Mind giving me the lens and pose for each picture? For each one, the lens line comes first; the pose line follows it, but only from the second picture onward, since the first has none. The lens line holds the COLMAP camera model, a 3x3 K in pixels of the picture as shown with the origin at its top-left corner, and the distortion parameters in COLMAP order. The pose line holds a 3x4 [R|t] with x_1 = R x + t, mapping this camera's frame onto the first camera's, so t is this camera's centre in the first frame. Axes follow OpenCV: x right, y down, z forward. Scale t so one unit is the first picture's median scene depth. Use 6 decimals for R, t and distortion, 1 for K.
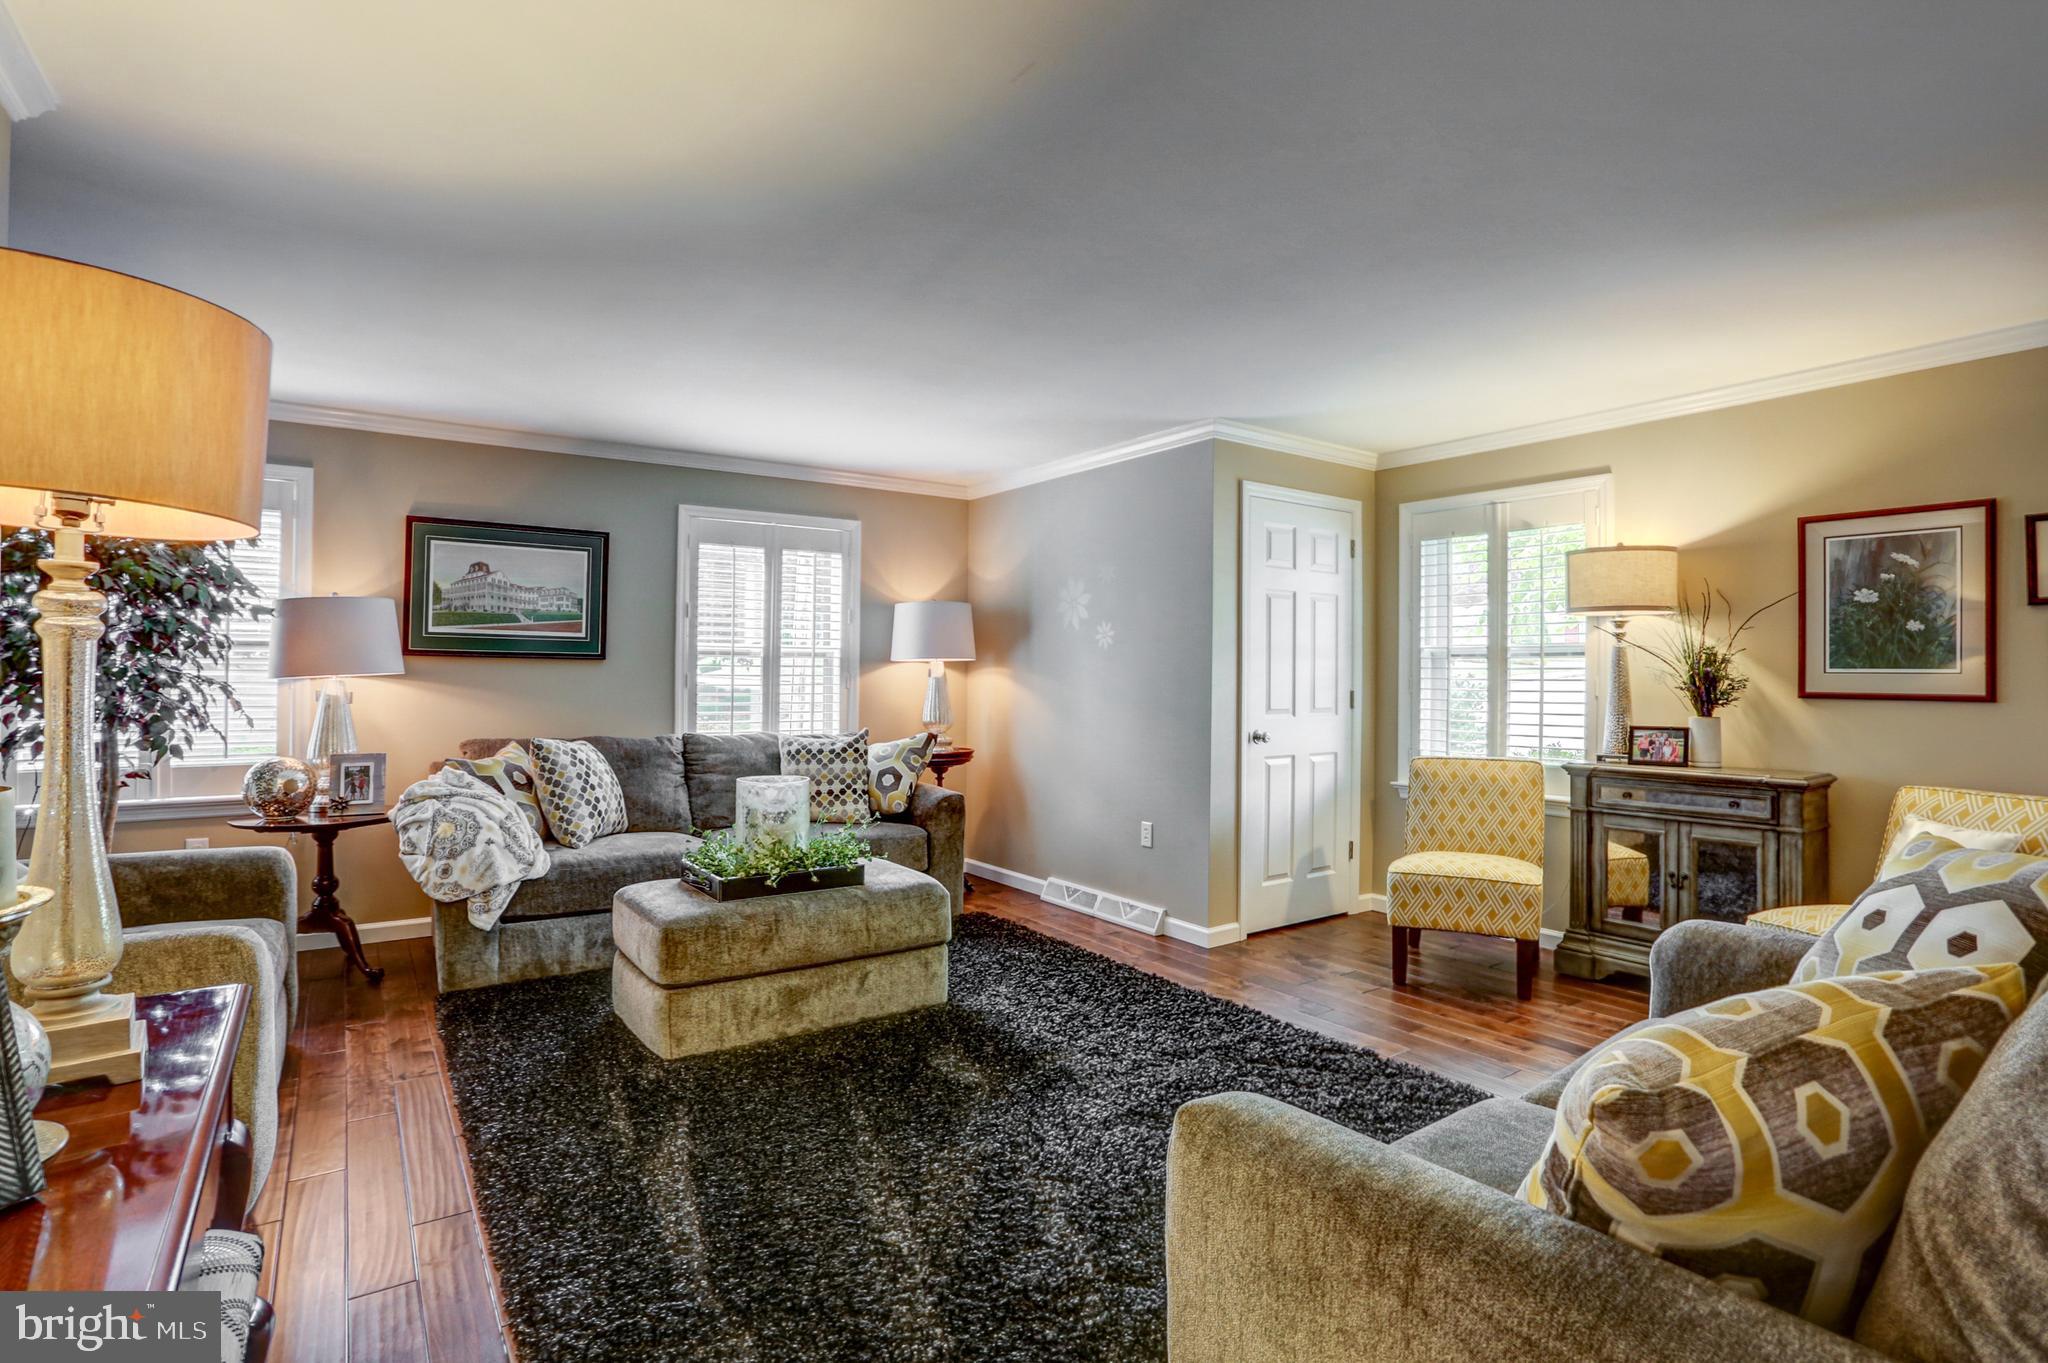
lens RADIAL K [[996.5, 0, 1032.6], [0, 996.5, 678.0], [0, 0, 1]] dist [-0.040937, 0.014098]
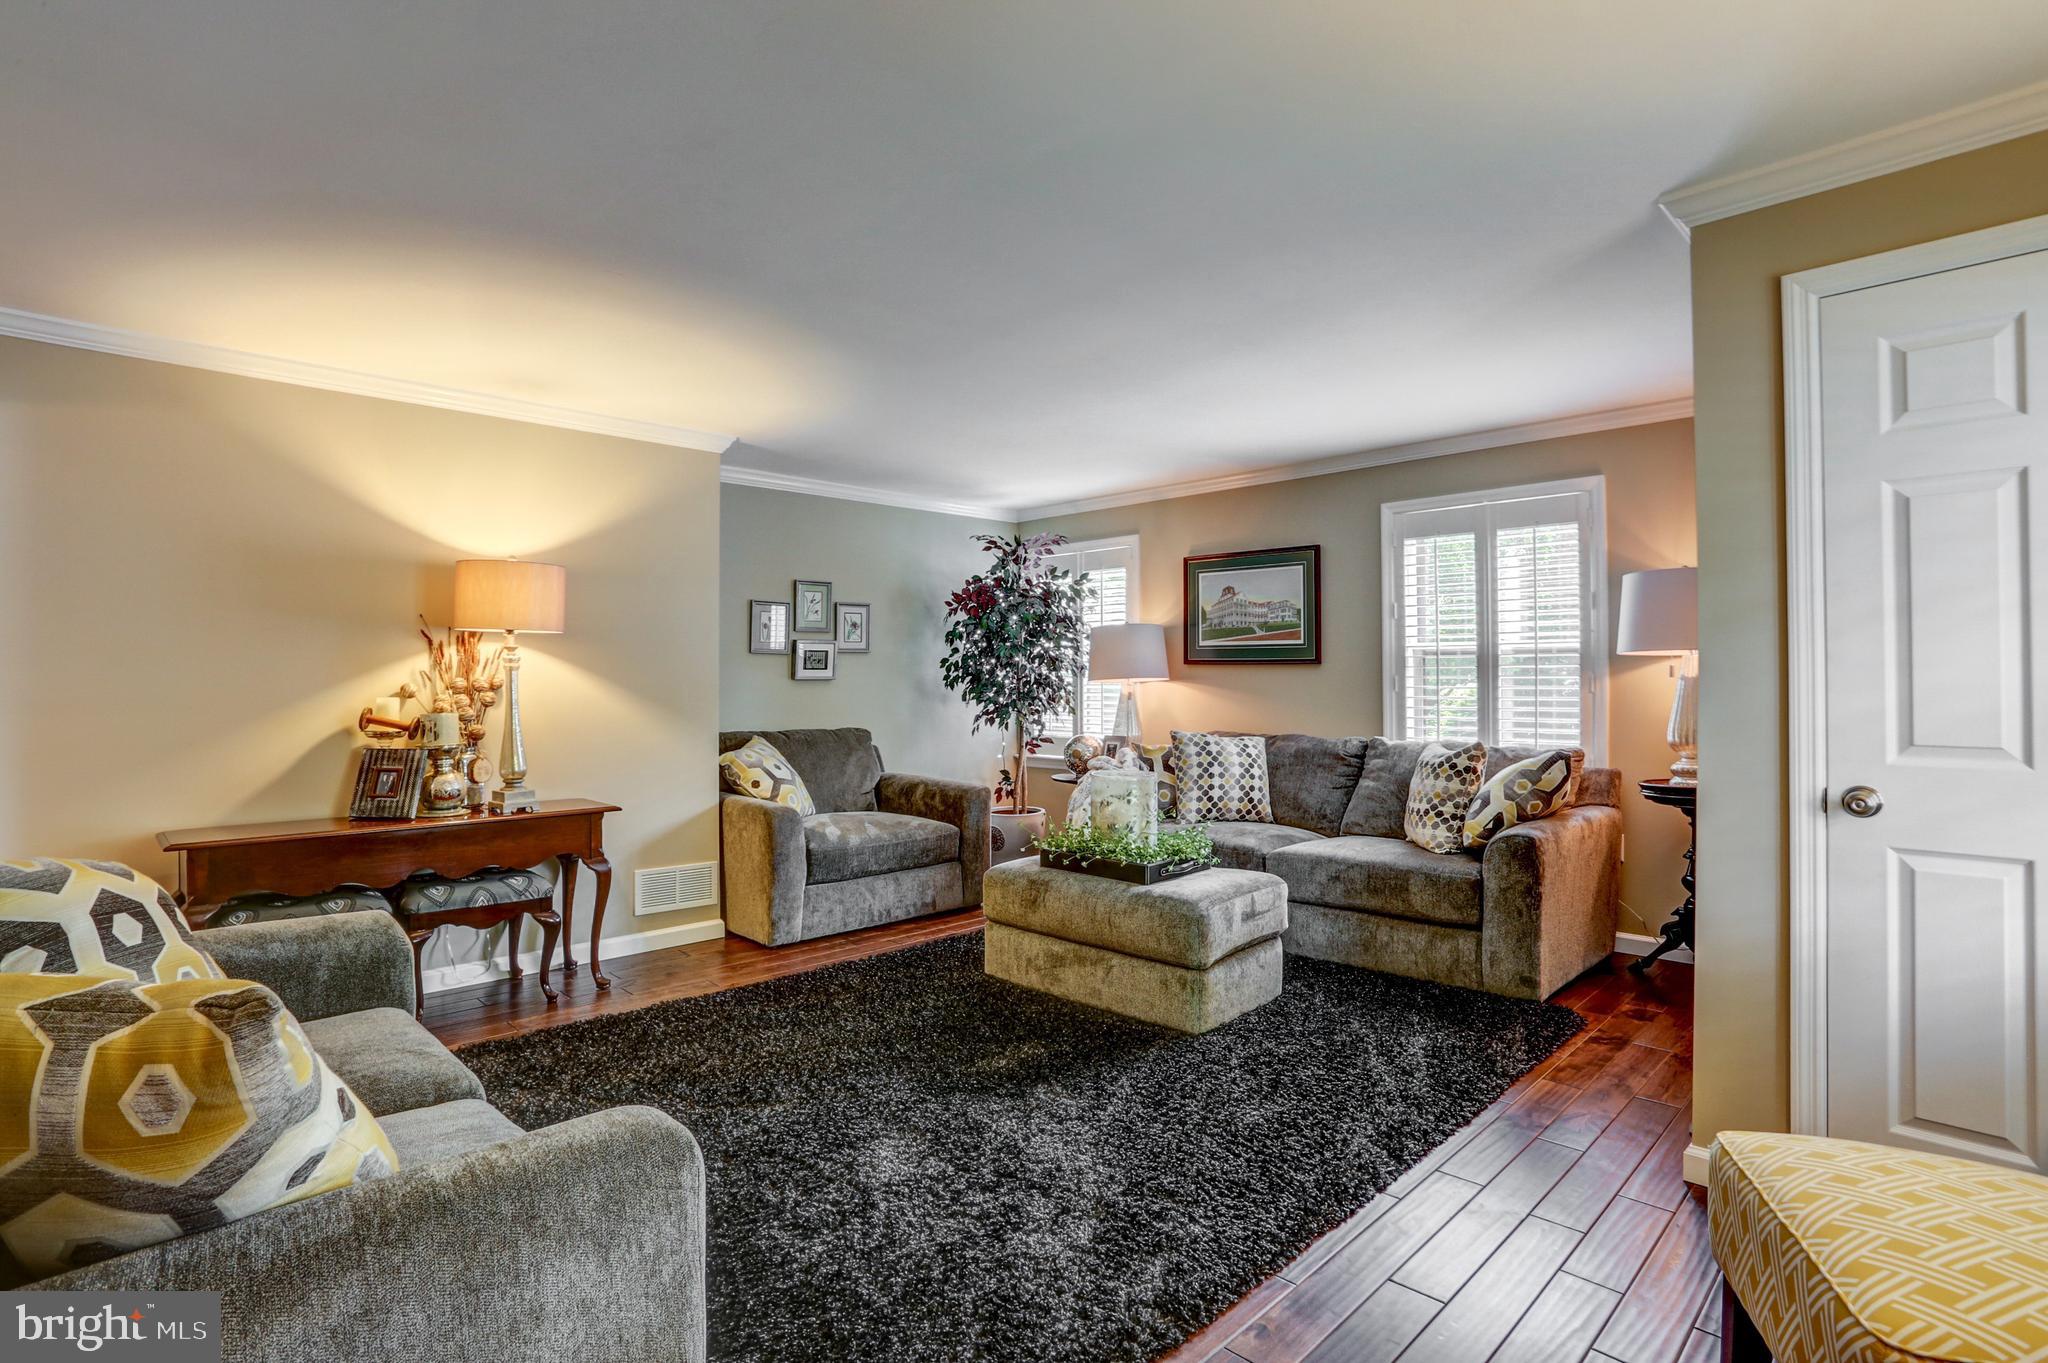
lens RADIAL K [[996.5, 0, 1022.1], [0, 996.5, 667.9], [0, 0, 1]] dist [-0.040937, 0.014098]
pose [[0.174881, -0.017142, -0.984440, 0.625896], [0.000640, 0.999850, -0.017296, 0.004708], [0.984589, 0.002395, 0.174866, 0.546458]]
